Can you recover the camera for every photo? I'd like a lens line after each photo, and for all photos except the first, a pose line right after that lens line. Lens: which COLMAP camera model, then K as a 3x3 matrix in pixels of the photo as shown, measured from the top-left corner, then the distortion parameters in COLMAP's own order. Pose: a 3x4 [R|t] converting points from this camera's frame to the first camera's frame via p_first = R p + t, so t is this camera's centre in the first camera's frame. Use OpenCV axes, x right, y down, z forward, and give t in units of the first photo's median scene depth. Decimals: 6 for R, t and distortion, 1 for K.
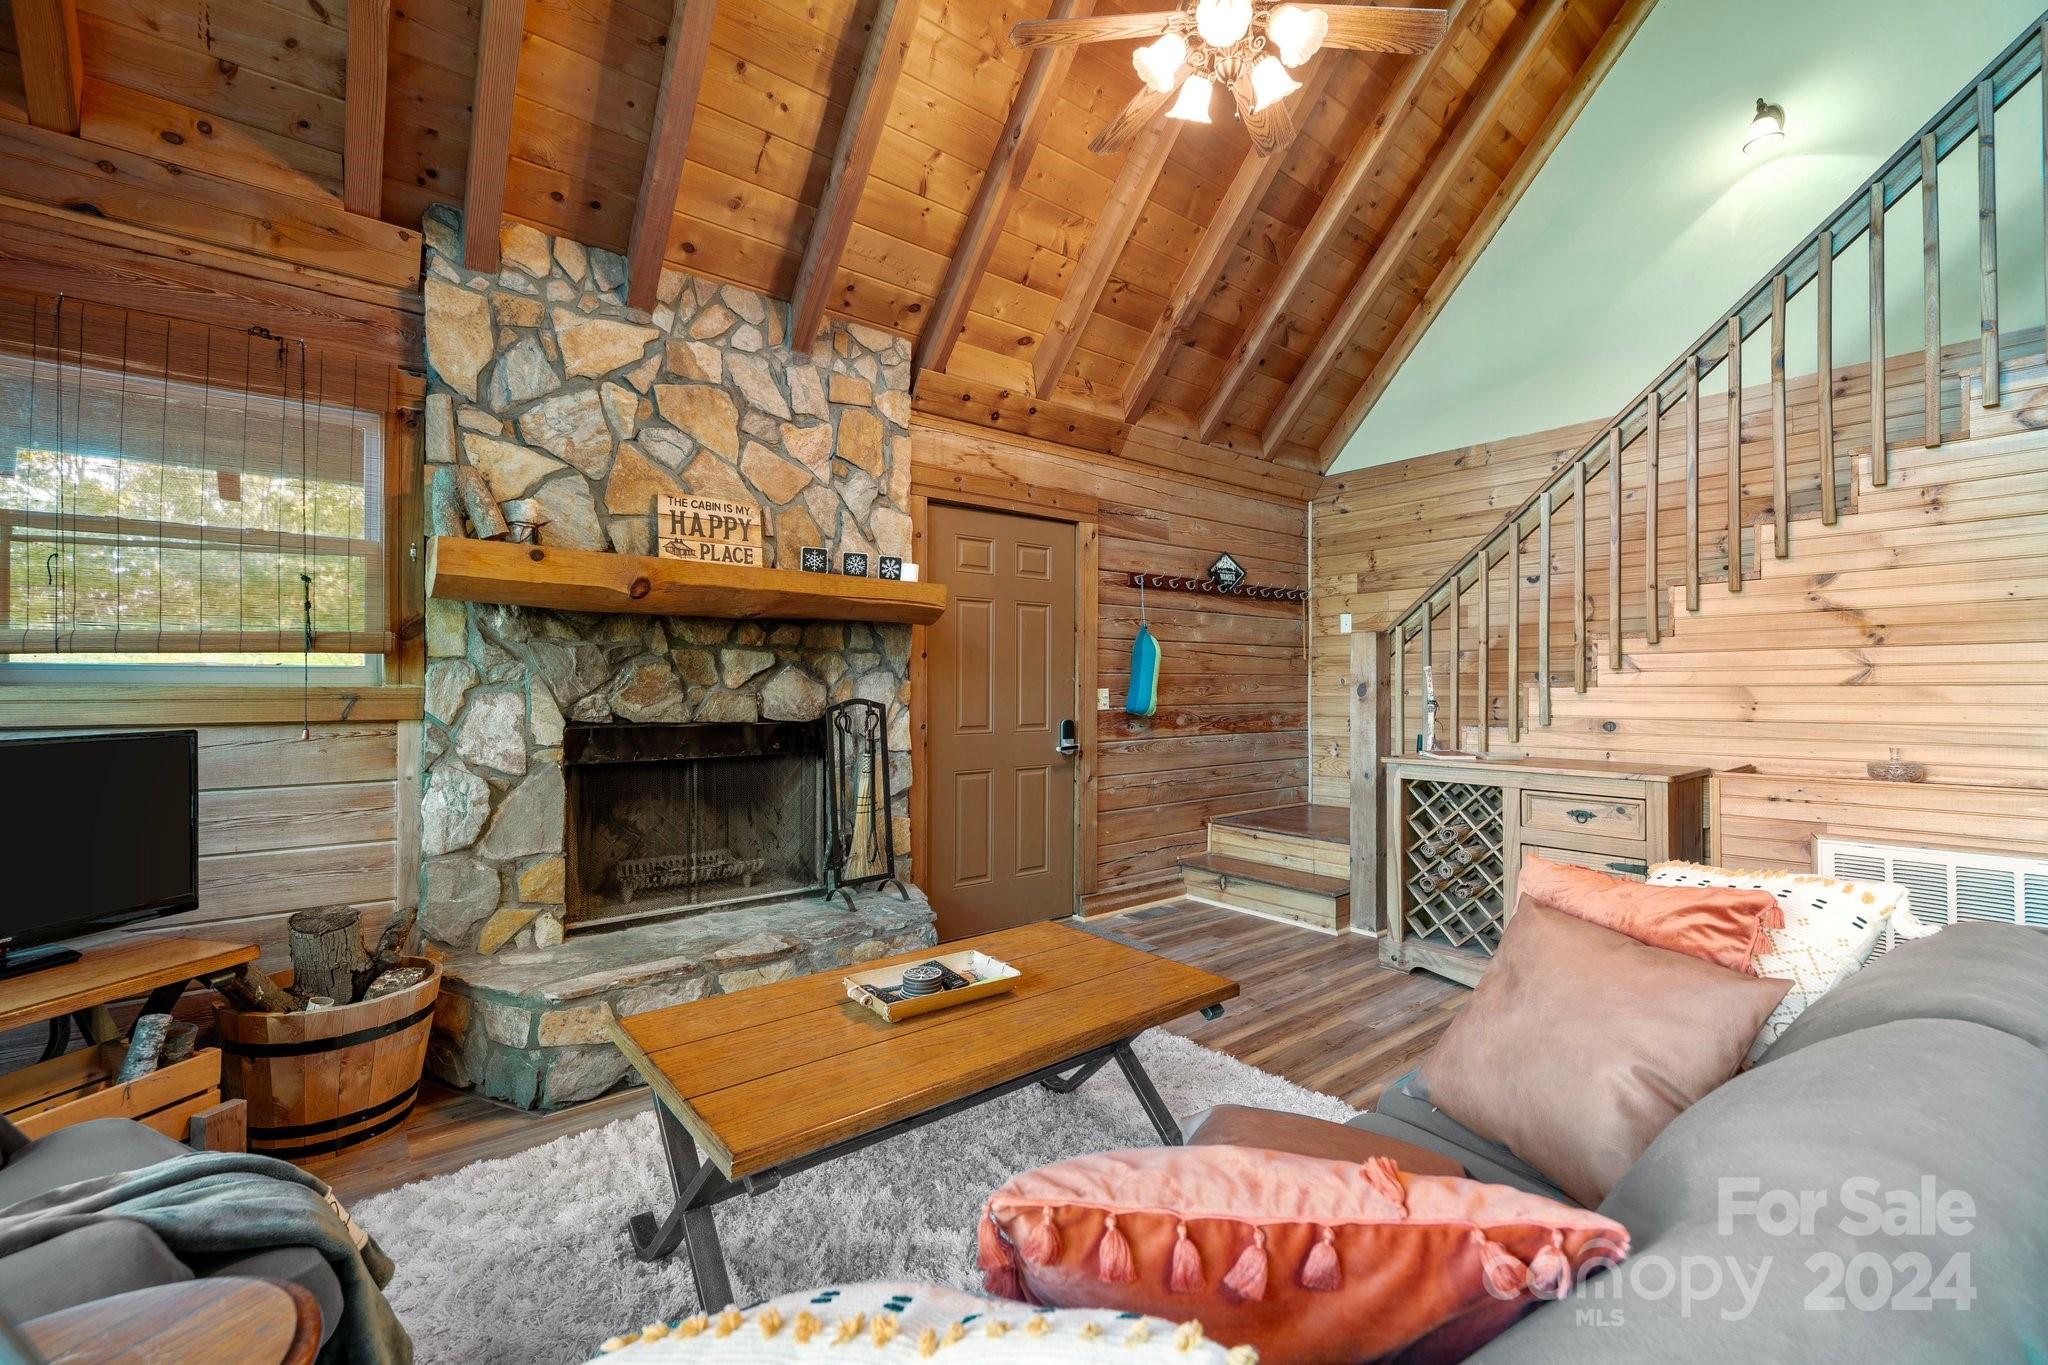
lens RADIAL K [[865.8, 0, 1028.1], [0, 865.8, 668.6], [0, 0, 1]] dist [0.000045, 0.000670]
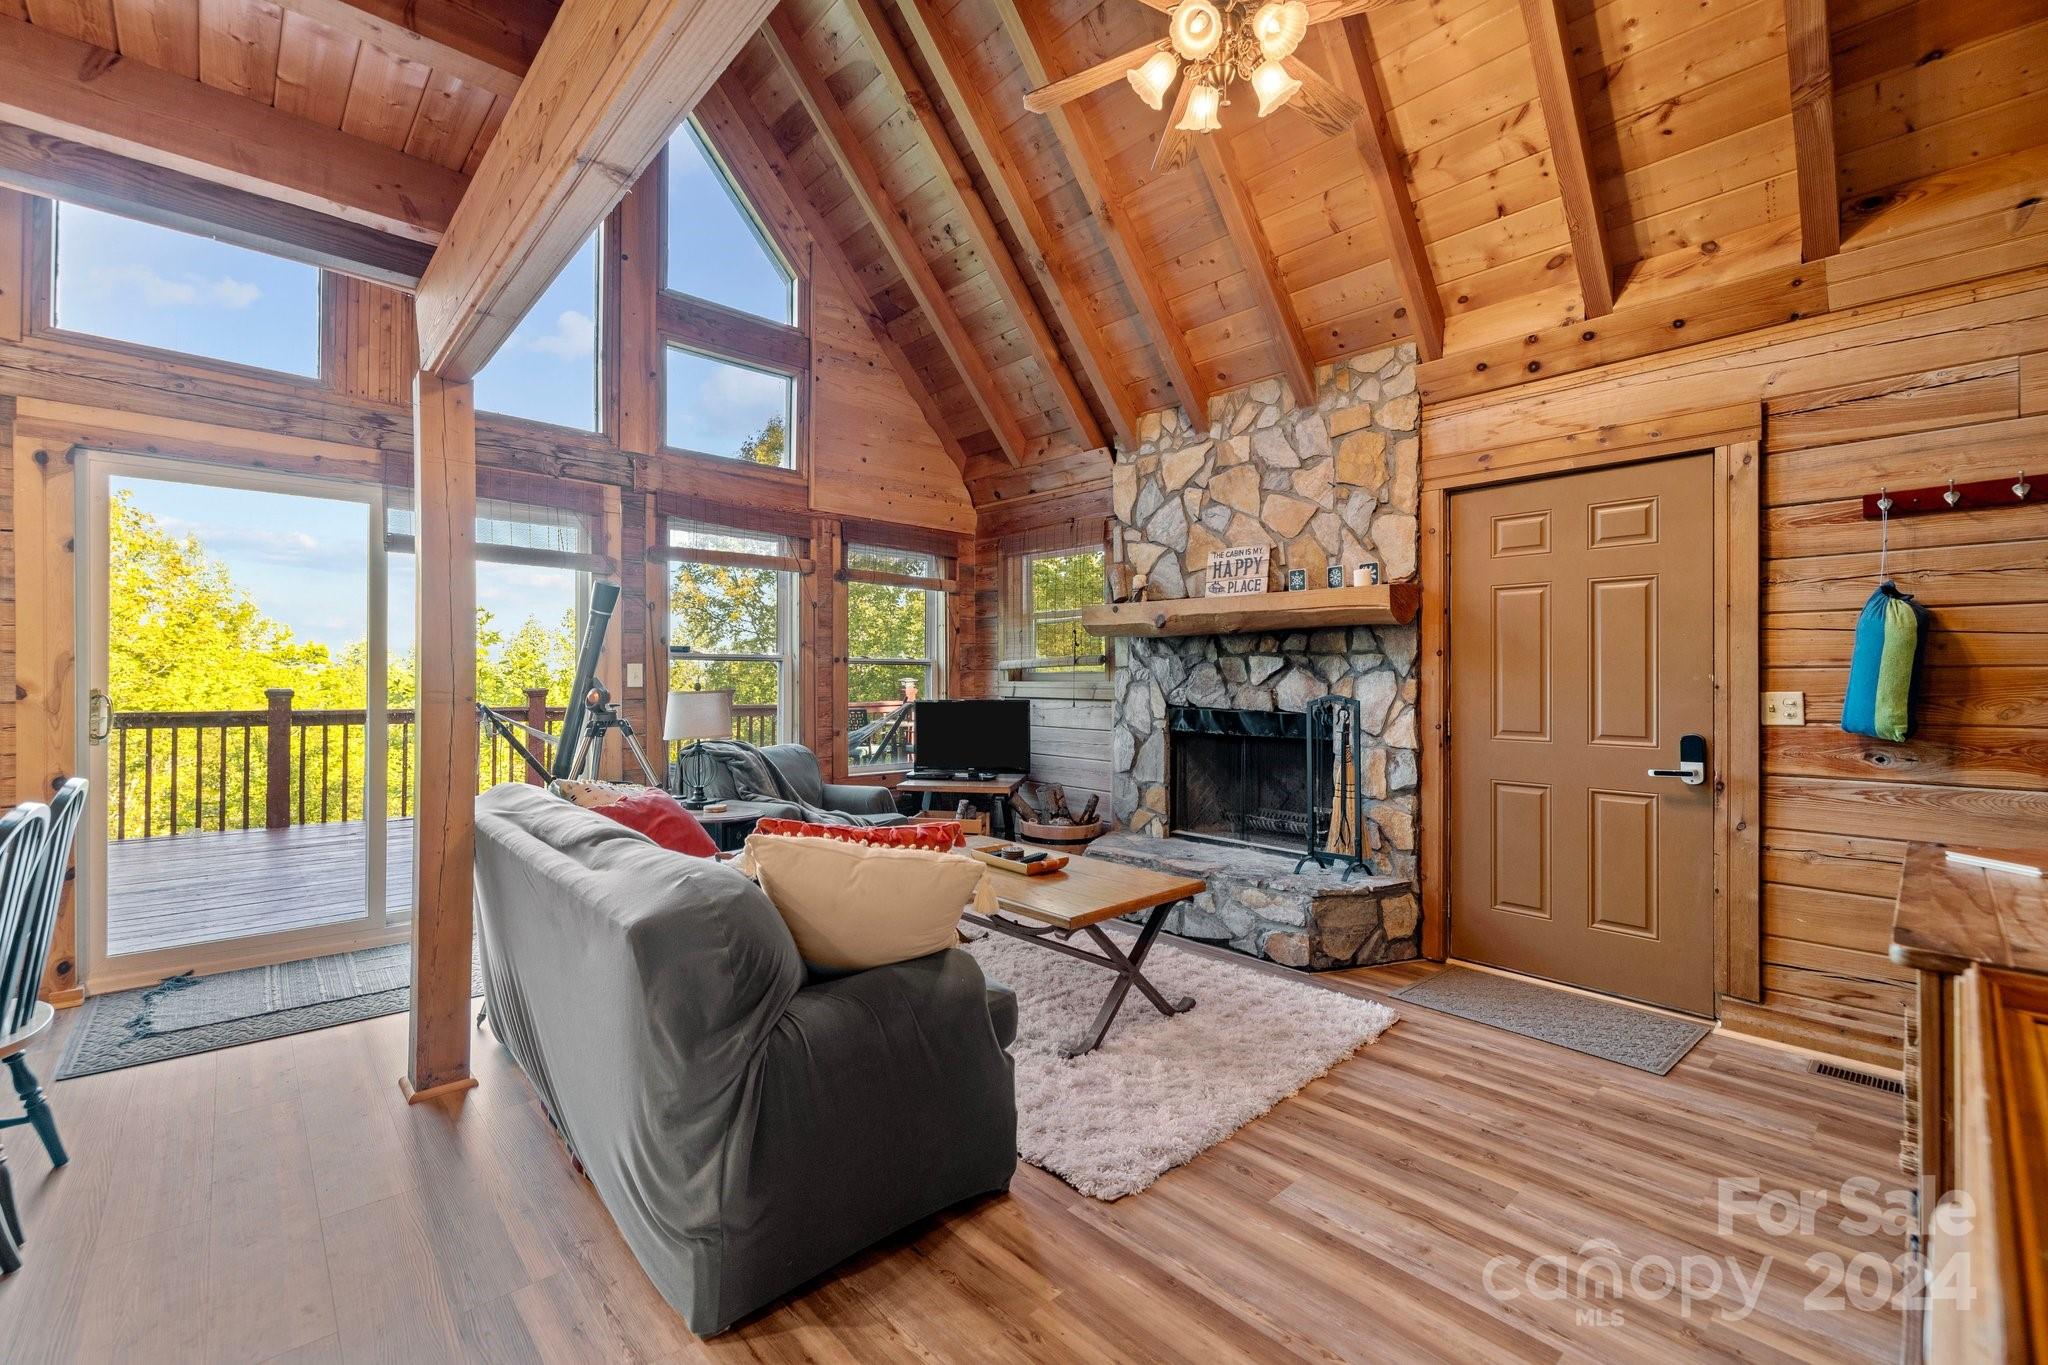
lens RADIAL K [[865.8, 0, 1028.1], [0, 865.8, 668.6], [0, 0, 1]] dist [0.000045, 0.000670]
pose [[0.063269, -0.015150, -0.997882, 0.965847], [0.011031, 0.999834, -0.014481, 0.012755], [0.997936, -0.010091, 0.063425, 0.562784]]
